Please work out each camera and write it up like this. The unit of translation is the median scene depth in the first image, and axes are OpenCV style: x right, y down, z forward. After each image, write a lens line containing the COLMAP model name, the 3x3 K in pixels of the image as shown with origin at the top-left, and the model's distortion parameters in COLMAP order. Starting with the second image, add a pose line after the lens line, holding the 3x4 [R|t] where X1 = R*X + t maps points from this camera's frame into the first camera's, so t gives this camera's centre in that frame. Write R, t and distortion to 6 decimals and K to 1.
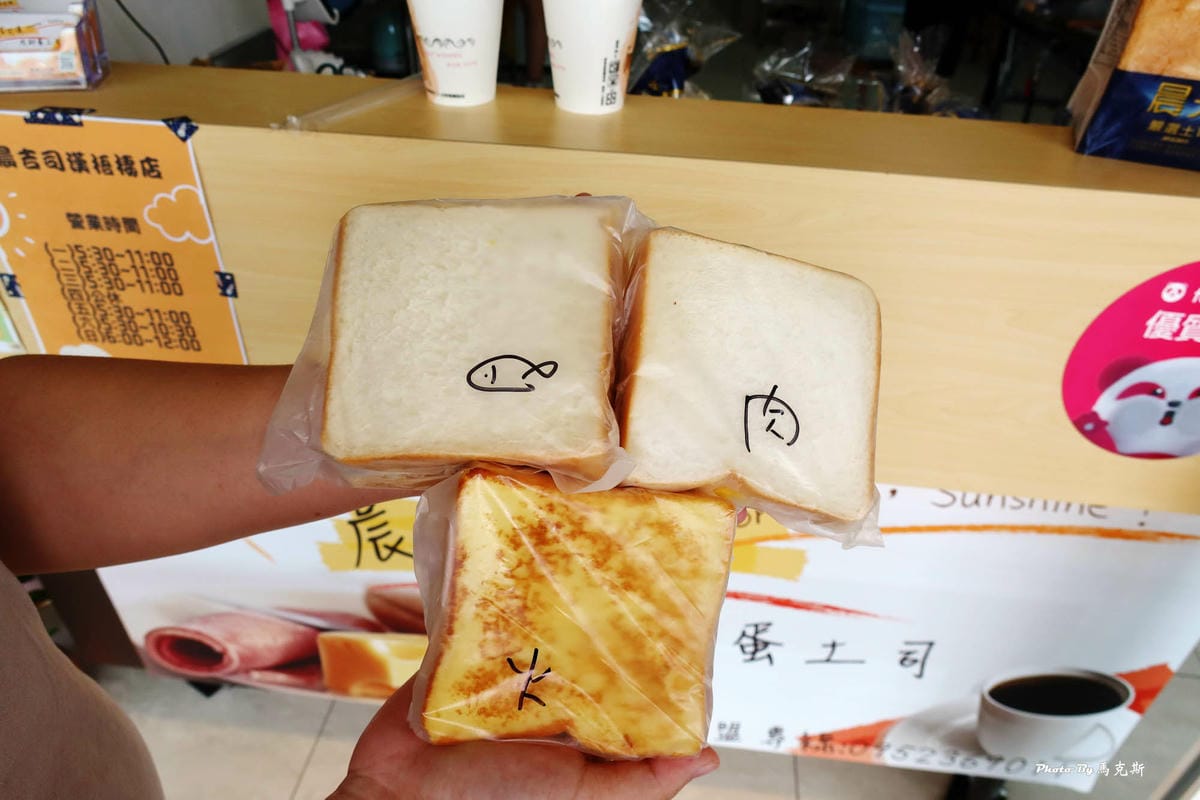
lens RADIAL K [[806.8, 0, 600.9], [0, 806.8, 390.7], [0, 0, 1]] dist [-0.020949, 0.004169]
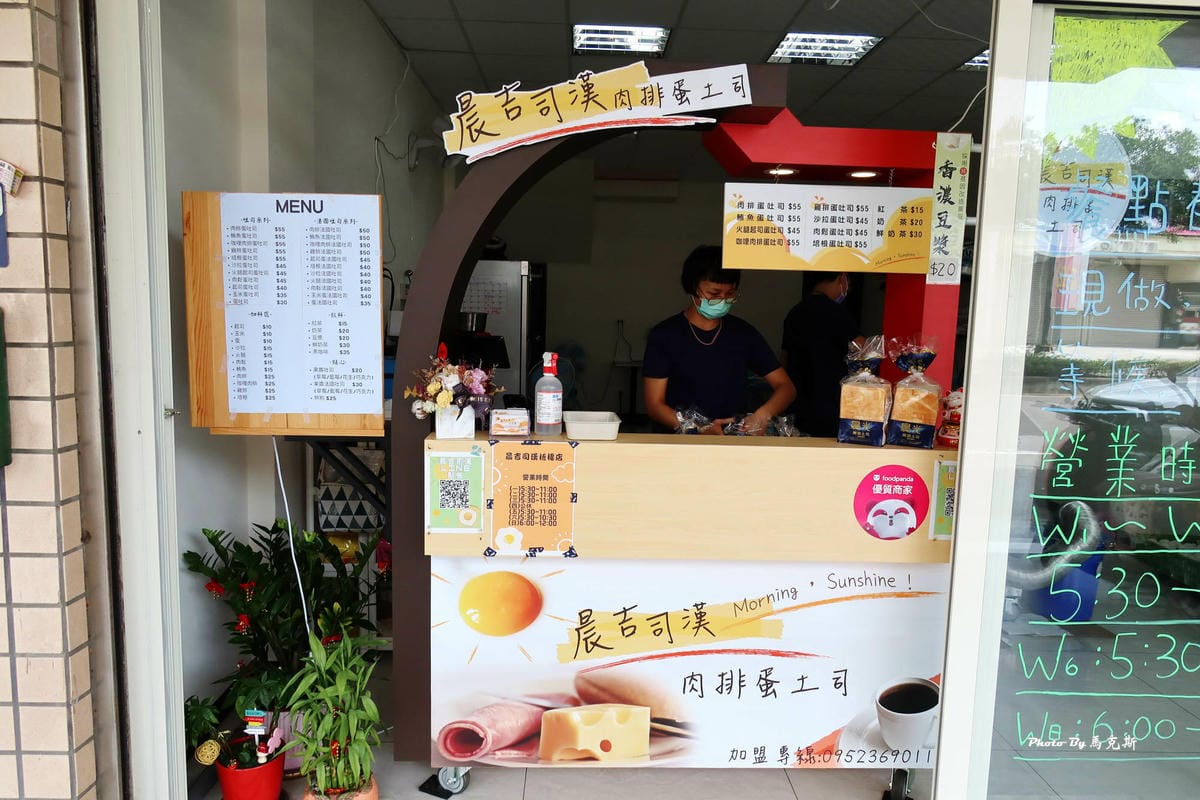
lens RADIAL K [[806.8, 0, 600.3], [0, 806.8, 396.7], [0, 0, 1]] dist [-0.020949, 0.004169]
pose [[0.989751, -0.026036, 0.140412, -0.798434], [0.090598, 0.874515, -0.476461, 0.973596], [-0.110387, 0.484299, 0.867911, -1.760454]]
